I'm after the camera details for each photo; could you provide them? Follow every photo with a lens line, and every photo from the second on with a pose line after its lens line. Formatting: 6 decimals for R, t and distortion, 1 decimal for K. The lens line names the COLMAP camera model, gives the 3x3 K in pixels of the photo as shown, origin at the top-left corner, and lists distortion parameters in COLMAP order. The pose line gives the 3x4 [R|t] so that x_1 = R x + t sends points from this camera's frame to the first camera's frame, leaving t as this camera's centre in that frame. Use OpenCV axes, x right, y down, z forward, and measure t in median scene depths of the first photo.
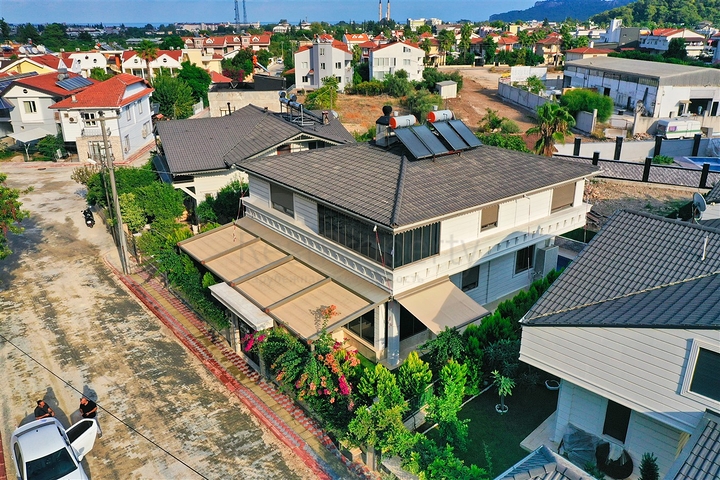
lens RADIAL K [[574.2, 0, 360.0], [0, 574.2, 240.0], [0, 0, 1]] dist [-0.000893, 0.003096]
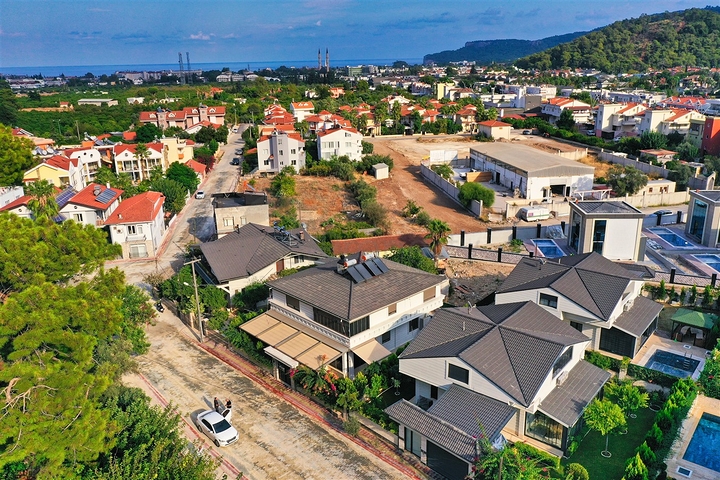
lens RADIAL K [[574.2, 0, 360.0], [0, 574.2, 240.0], [0, 0, 1]] dist [-0.000893, 0.003096]
pose [[0.994798, -0.044256, 0.091748, -0.054883], [0.049647, 0.997120, -0.057333, -0.117522], [-0.088947, 0.061590, 0.994130, -0.758535]]
